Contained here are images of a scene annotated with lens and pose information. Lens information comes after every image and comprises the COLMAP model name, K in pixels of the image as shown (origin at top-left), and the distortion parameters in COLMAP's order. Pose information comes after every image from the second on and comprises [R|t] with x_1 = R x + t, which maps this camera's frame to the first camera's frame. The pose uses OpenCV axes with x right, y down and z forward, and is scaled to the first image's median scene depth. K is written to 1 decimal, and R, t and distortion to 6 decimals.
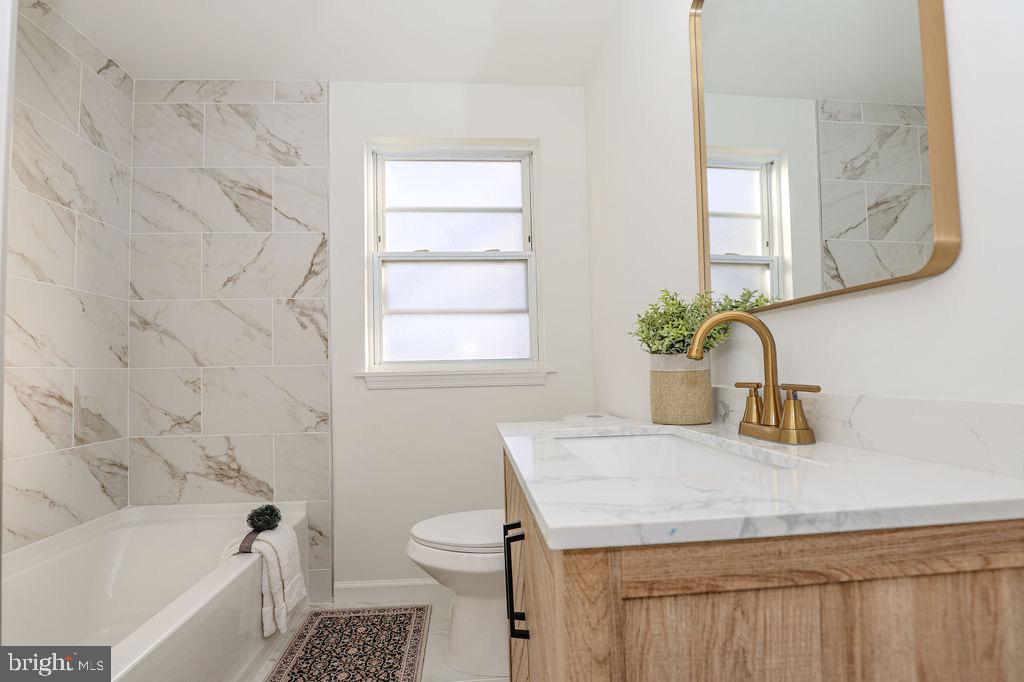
lens RADIAL K [[489.8, 0, 509.9], [0, 489.8, 344.4], [0, 0, 1]] dist [-0.037074, 0.006896]
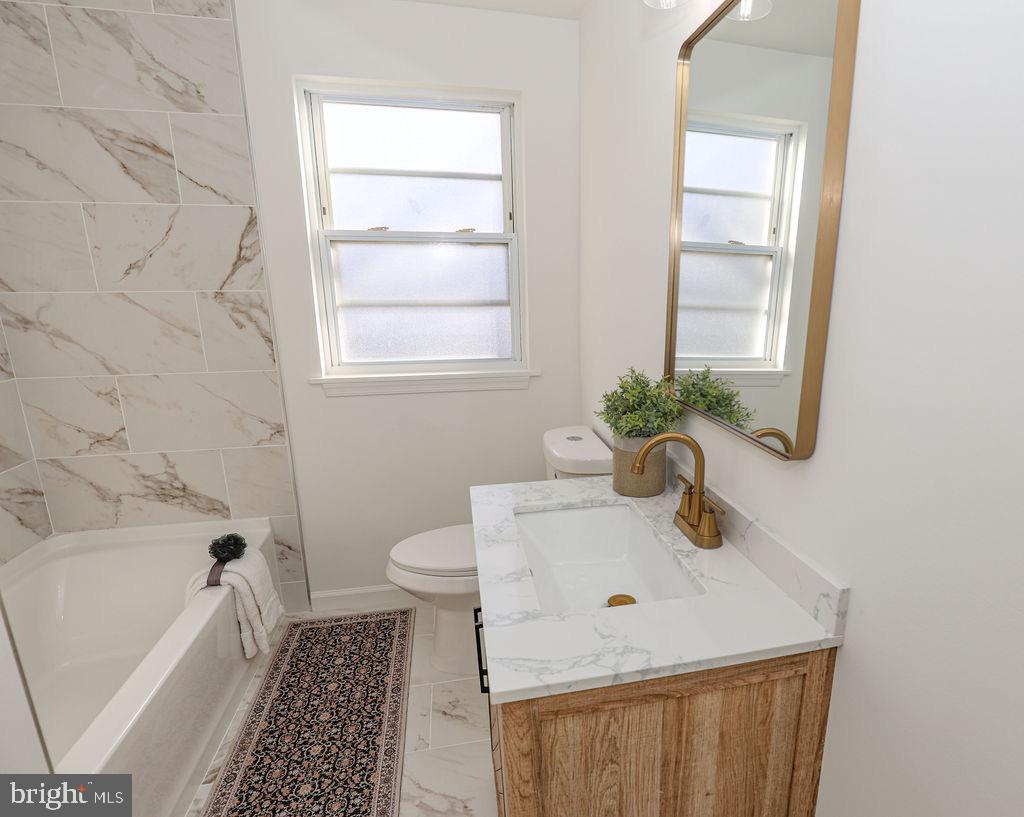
lens RADIAL K [[581.9, 0, 605.8], [0, 581.9, 434.9], [0, 0, 1]] dist [-0.039927, 0.009433]
pose [[0.984105, -0.014173, 0.177024, 0.022441], [-0.038108, 0.956736, 0.288450, -0.170516], [-0.173453, -0.290611, 0.940988, -0.101890]]
